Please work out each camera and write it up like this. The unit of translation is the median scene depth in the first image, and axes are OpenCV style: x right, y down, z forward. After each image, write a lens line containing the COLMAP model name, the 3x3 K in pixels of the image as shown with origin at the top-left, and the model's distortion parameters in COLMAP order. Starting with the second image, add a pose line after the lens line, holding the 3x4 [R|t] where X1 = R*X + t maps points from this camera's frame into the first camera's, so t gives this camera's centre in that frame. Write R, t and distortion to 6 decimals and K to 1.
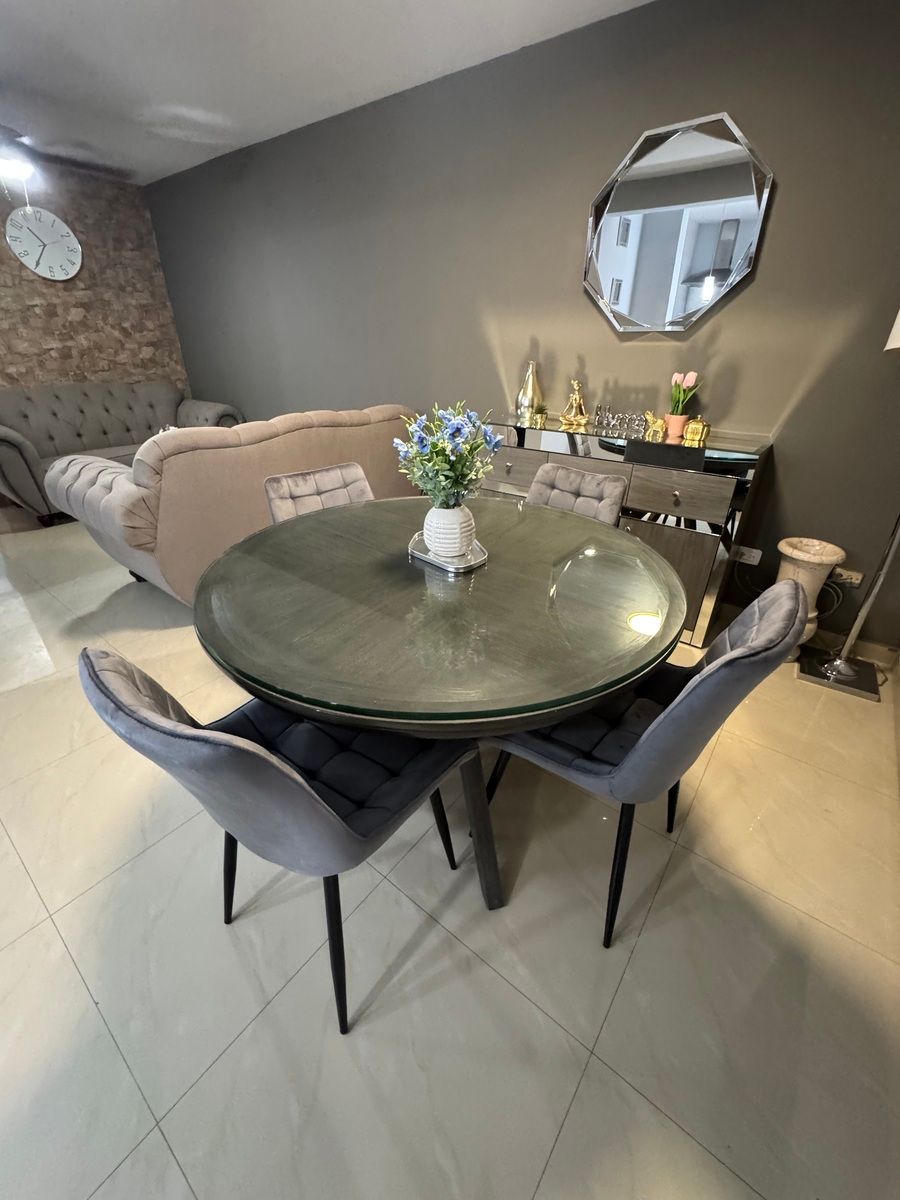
lens RADIAL K [[482.2, 0, 449.4], [0, 482.2, 600.3], [0, 0, 1]] dist [-0.002598, 0.000447]
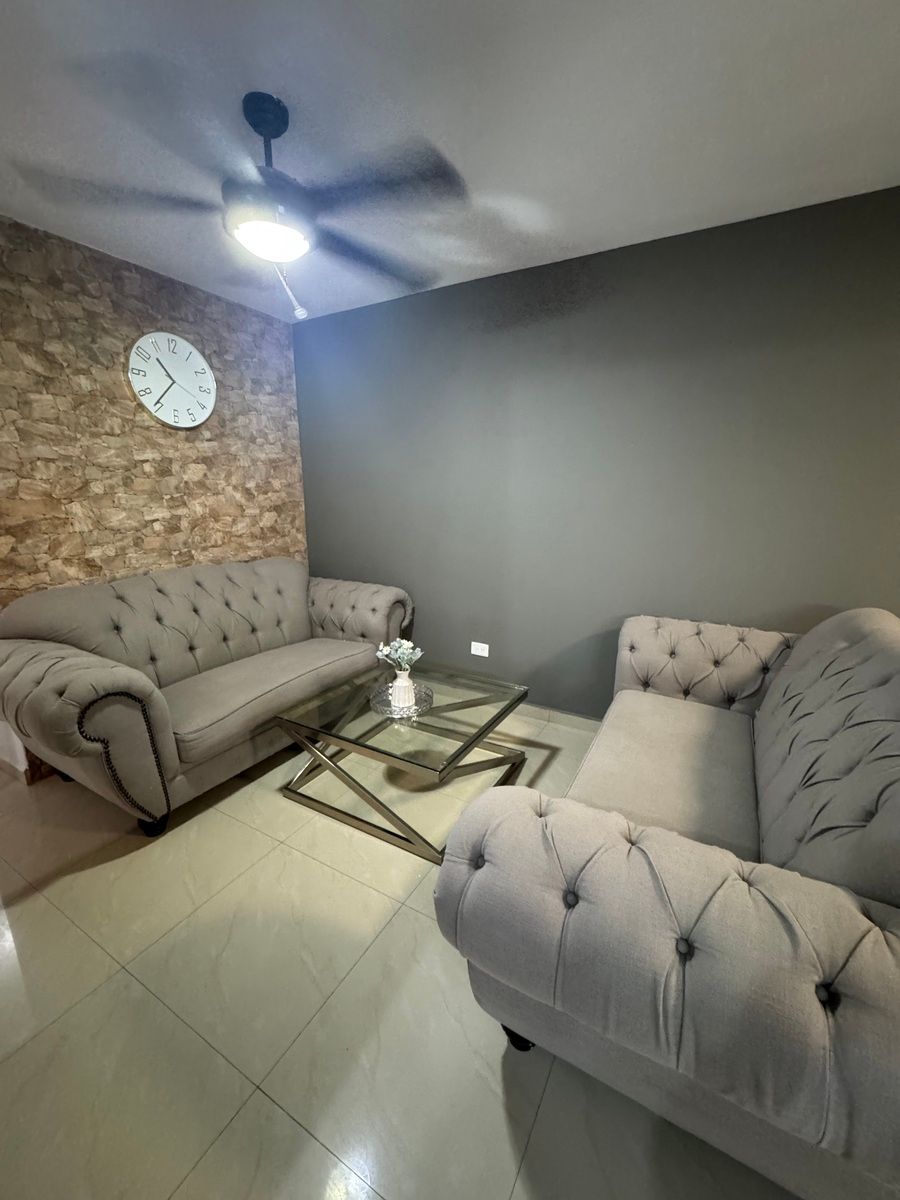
lens RADIAL K [[482.2, 0, 451.8], [0, 482.2, 603.1], [0, 0, 1]] dist [-0.002598, 0.000447]
pose [[0.989850, -0.038797, 0.136720, -0.510801], [0.072601, 0.965059, -0.251773, -0.214893], [-0.122175, 0.259144, 0.958080, 0.346137]]
